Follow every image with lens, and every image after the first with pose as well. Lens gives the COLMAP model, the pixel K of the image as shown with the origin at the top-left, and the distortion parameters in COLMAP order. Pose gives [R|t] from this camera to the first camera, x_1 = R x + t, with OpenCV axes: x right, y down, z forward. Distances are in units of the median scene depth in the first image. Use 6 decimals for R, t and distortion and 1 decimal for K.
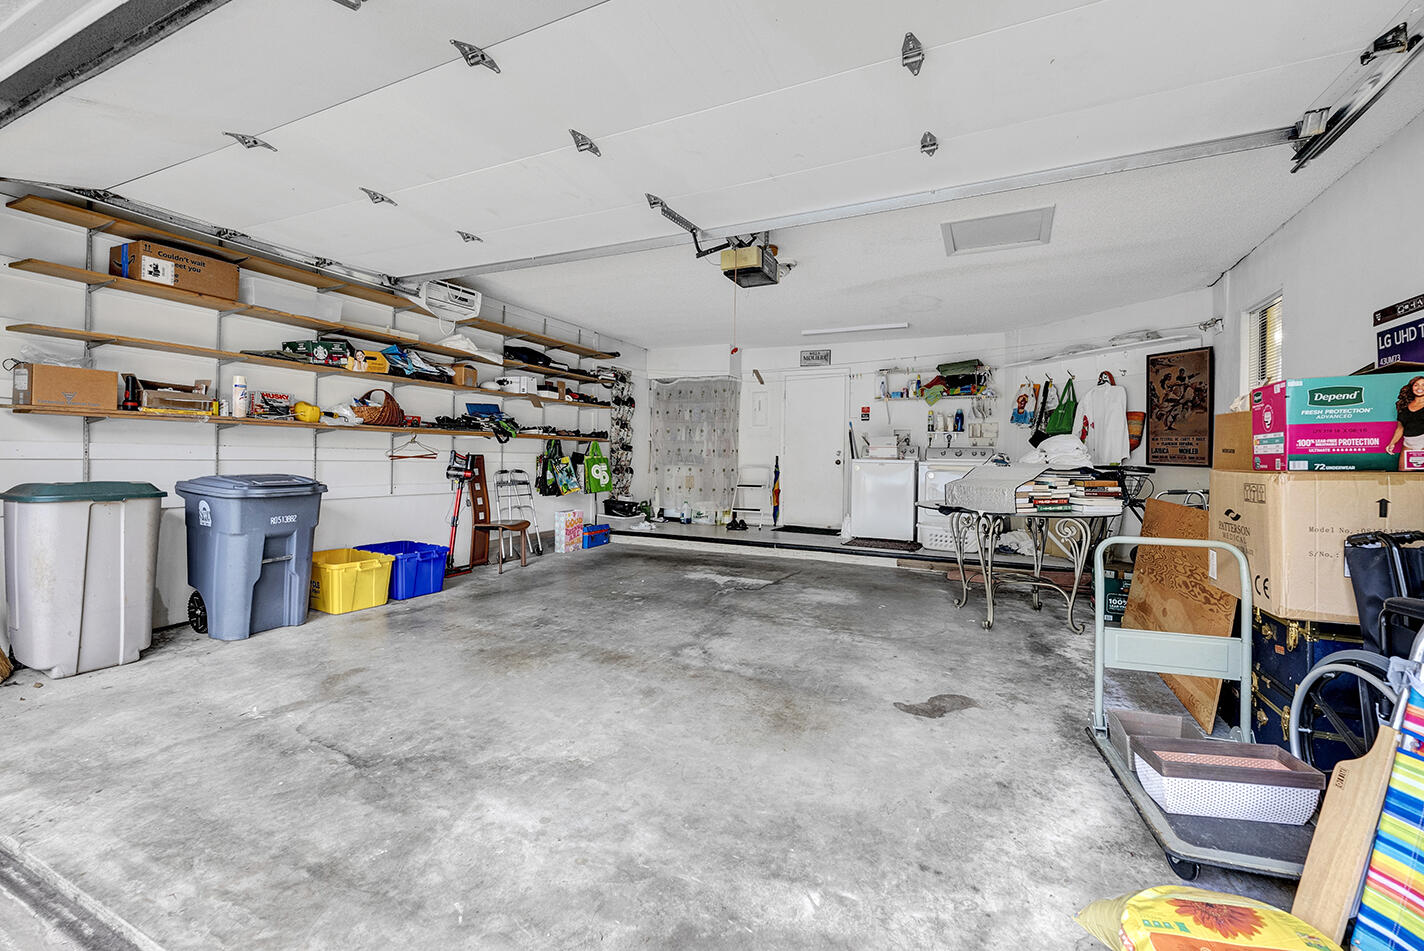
lens RADIAL K [[598.7, 0, 669.9], [0, 598.7, 453.2], [0, 0, 1]] dist [0.001179, -0.001335]
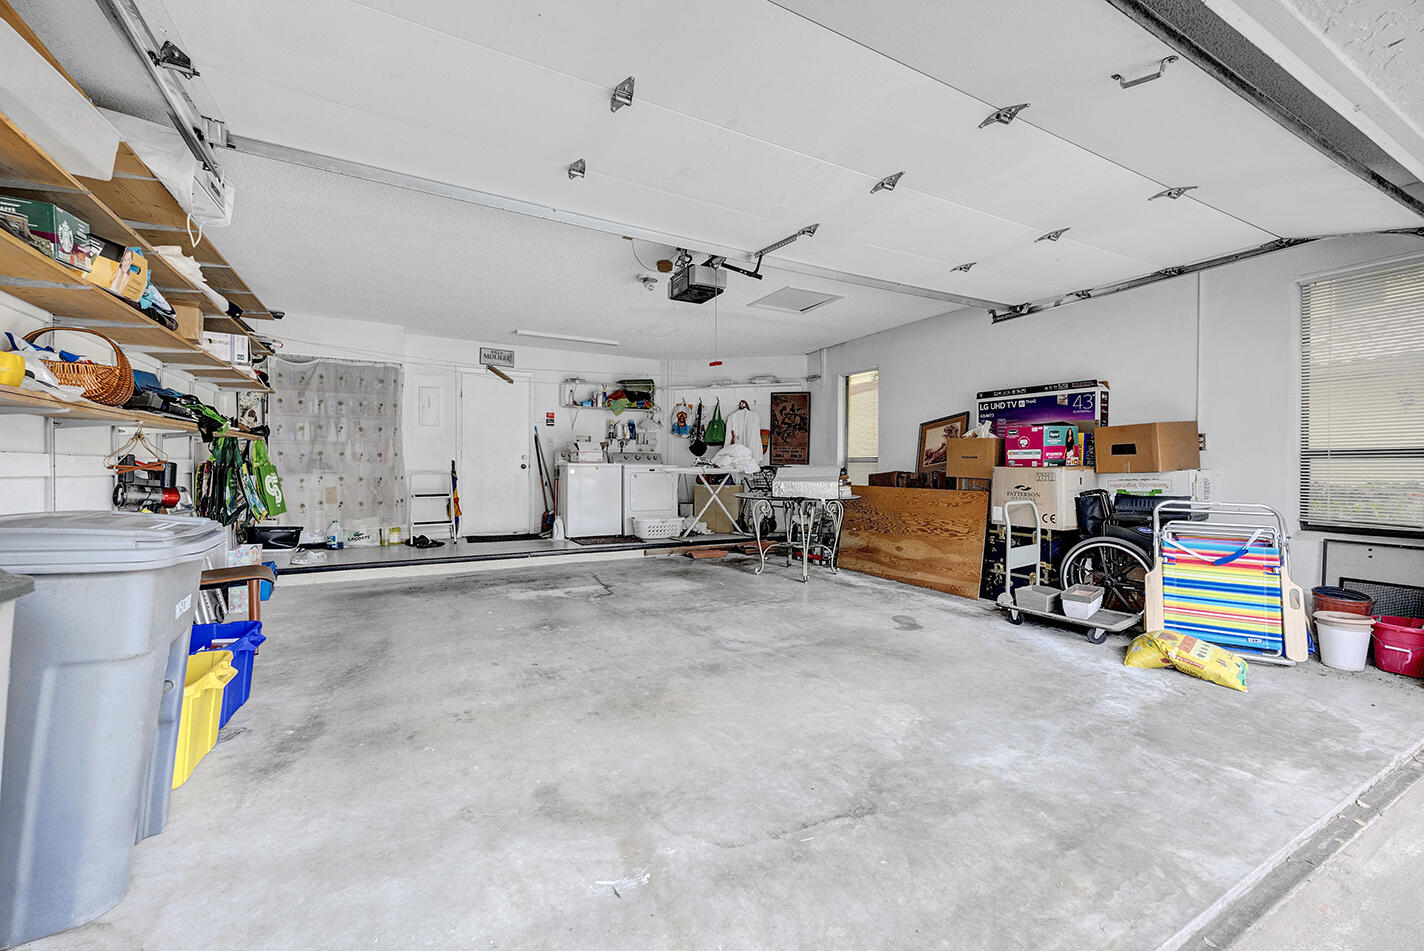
lens RADIAL K [[598.7, 0, 709.3], [0, 598.7, 472.2], [0, 0, 1]] dist [0.001179, -0.001335]
pose [[0.560887, -0.022586, 0.827584, -0.932819], [-0.000354, 0.999621, 0.027521, -0.007352], [-0.827892, -0.015729, 0.560667, 0.474679]]
